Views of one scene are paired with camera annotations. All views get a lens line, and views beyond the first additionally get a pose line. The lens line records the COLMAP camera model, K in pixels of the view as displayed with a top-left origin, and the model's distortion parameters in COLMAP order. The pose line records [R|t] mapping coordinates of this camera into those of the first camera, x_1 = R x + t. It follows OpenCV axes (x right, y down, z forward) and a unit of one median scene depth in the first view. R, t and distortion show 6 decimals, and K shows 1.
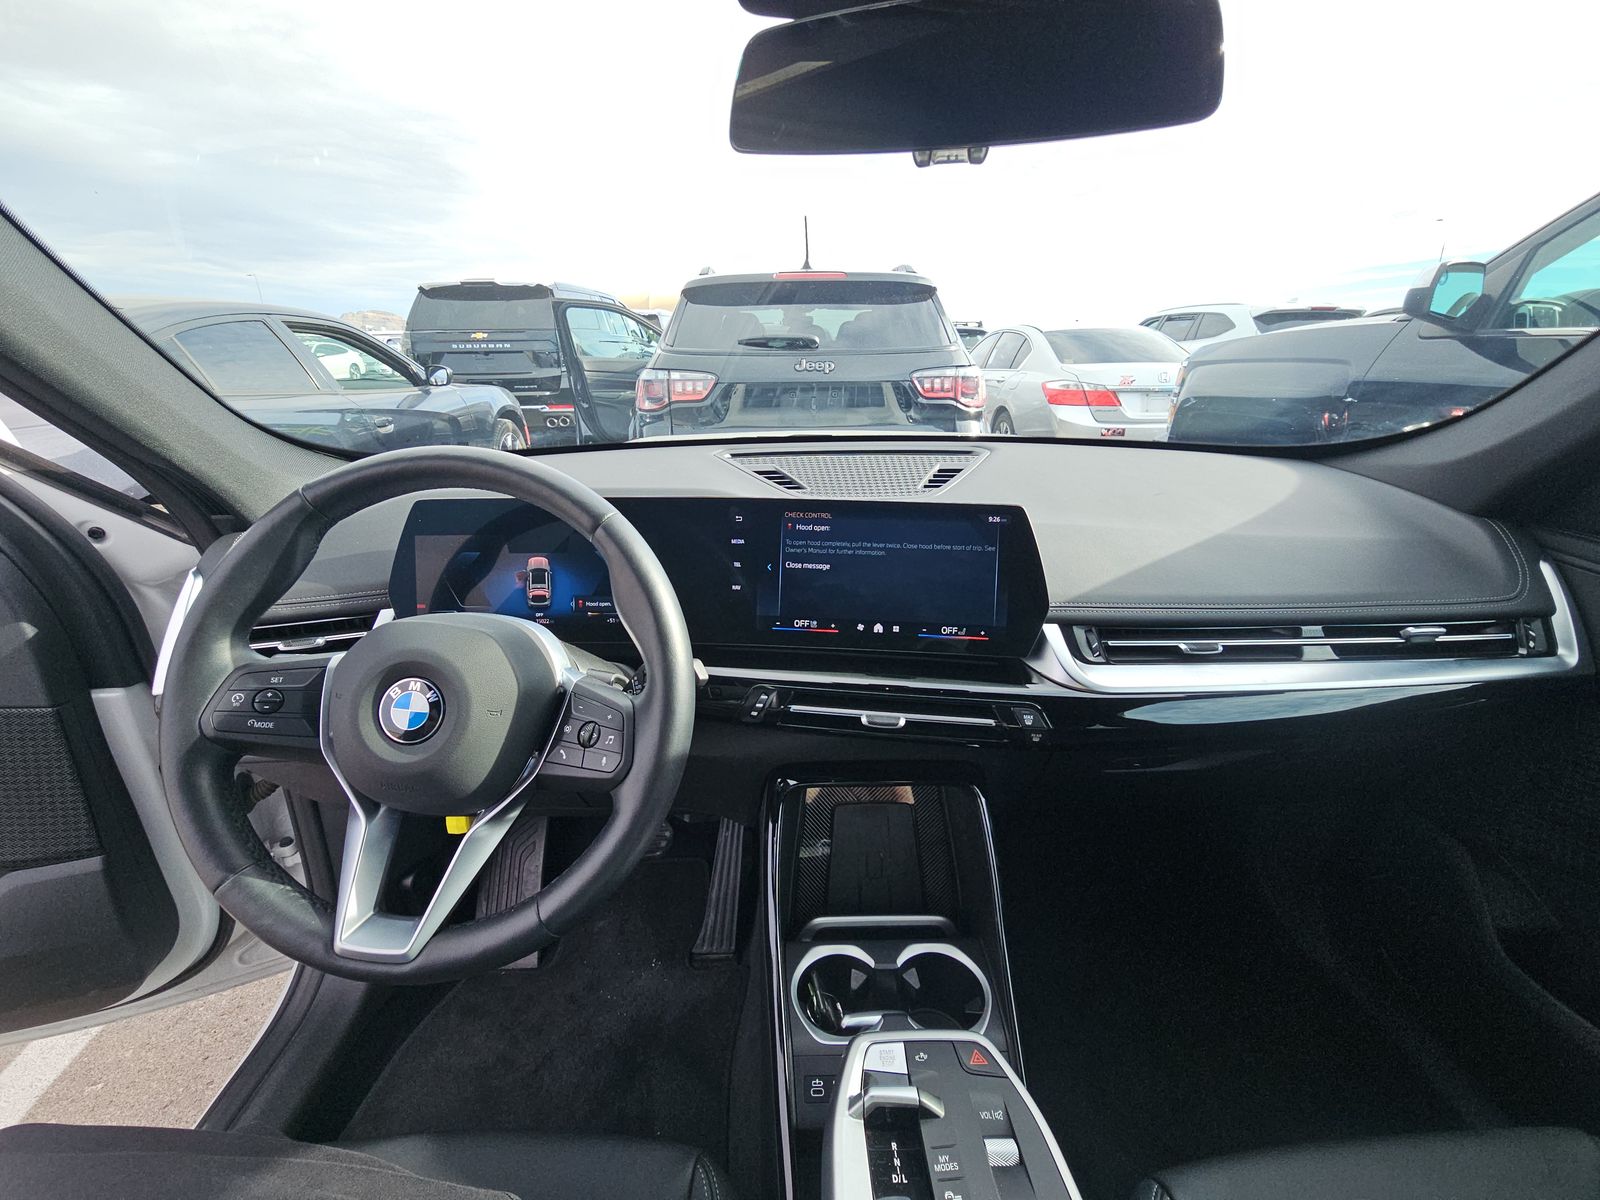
lens RADIAL K [[646.1, 0, 784.6], [0, 646.1, 600.0], [0, 0, 1]] dist [-0.000537, -0.000597]
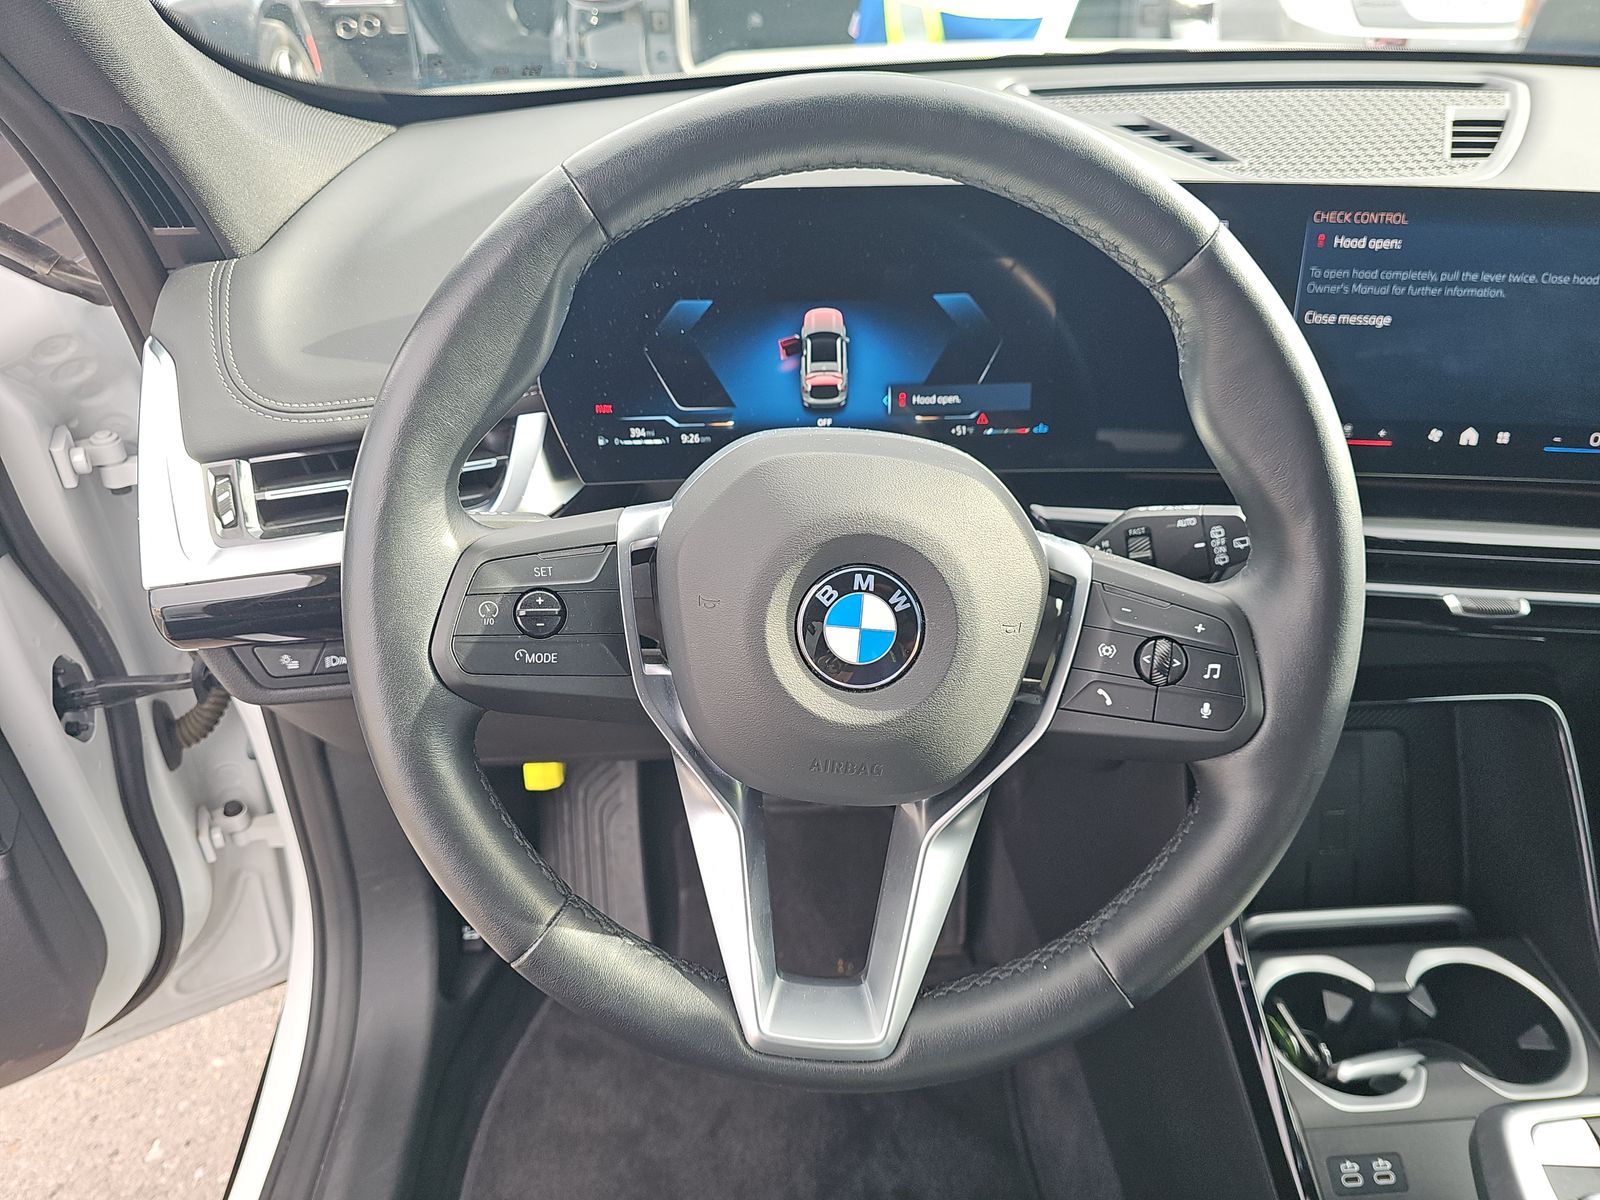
lens RADIAL K [[1062.5, 0, 794.8], [0, 1062.5, 614.7], [0, 0, 1]] dist [0.018541, -0.021368]
pose [[0.999055, -0.023798, 0.036379, -0.452951], [0.014629, 0.972087, 0.234166, -0.028881], [-0.040937, -0.233413, 0.971516, 0.114317]]
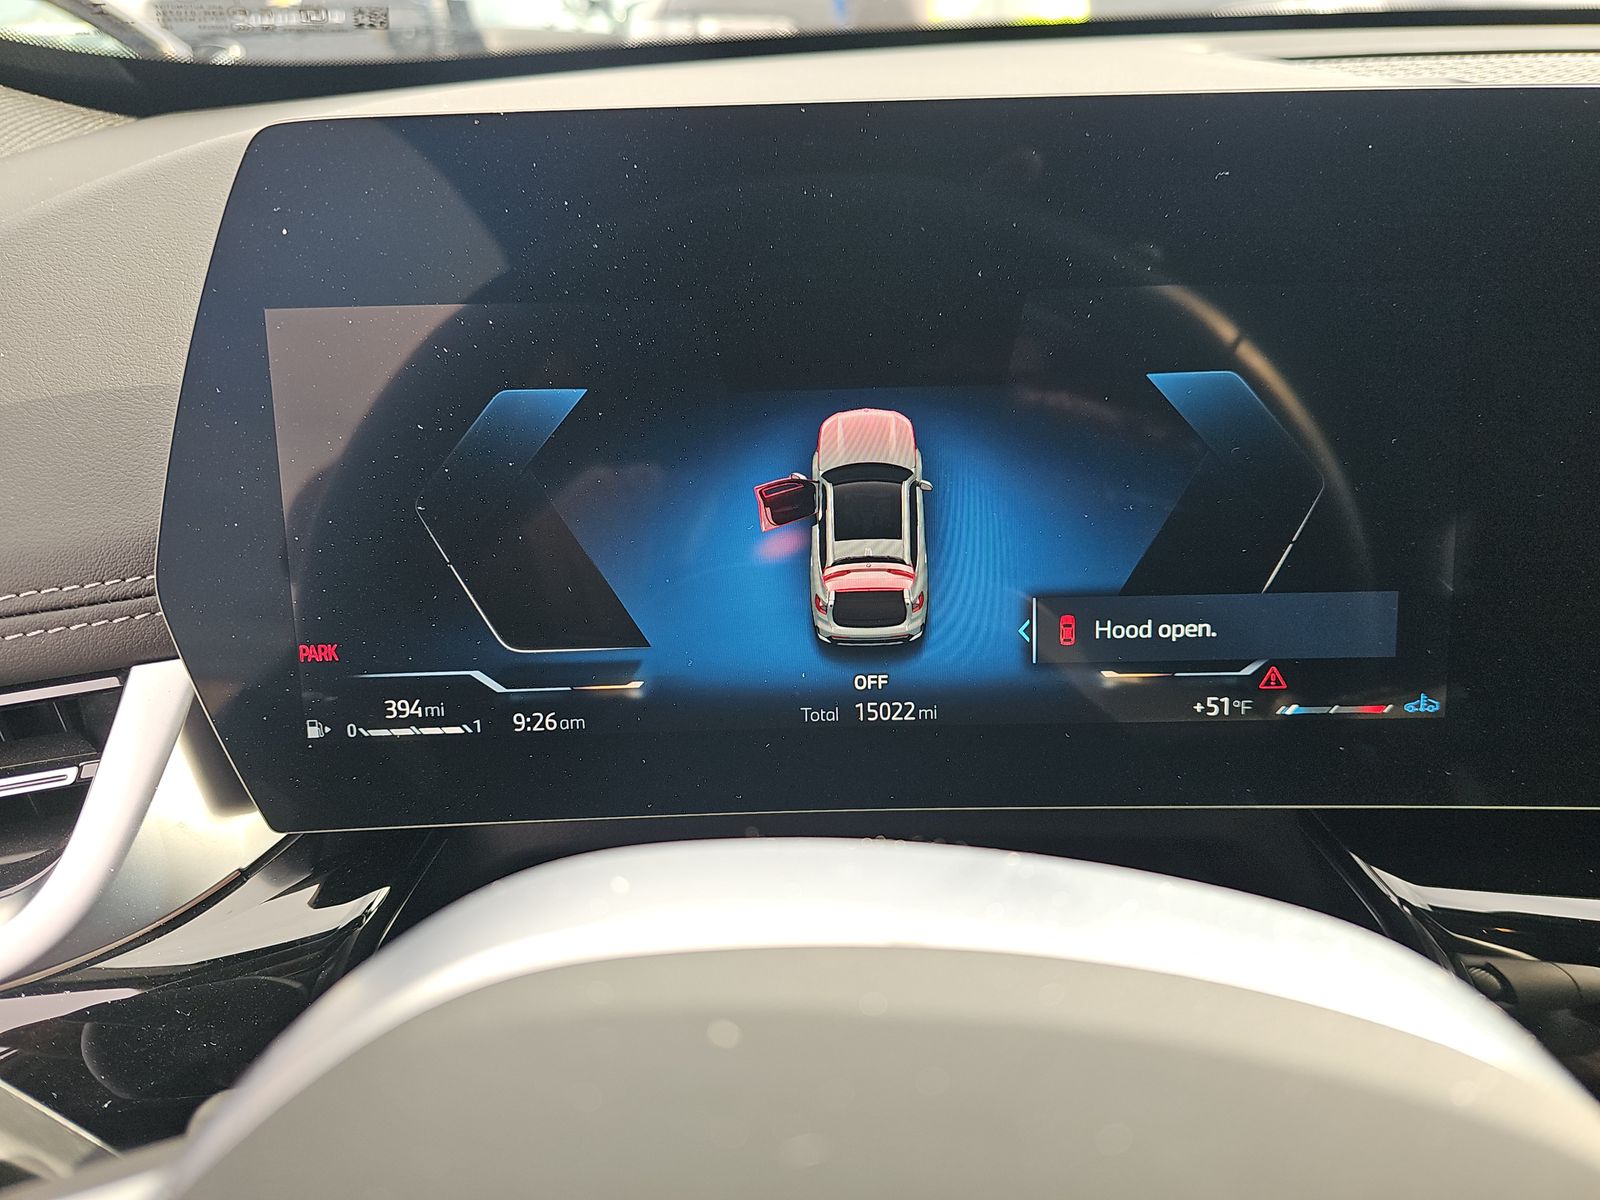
lens RADIAL K [[1062.5, 0, 806.7], [0, 1062.5, 591.2], [0, 0, 1]] dist [0.018541, -0.021368]
pose [[0.999781, -0.014738, -0.014887, -0.406679], [0.016437, 0.992473, 0.121357, -0.051298], [0.012986, -0.121575, 0.992497, 0.673172]]
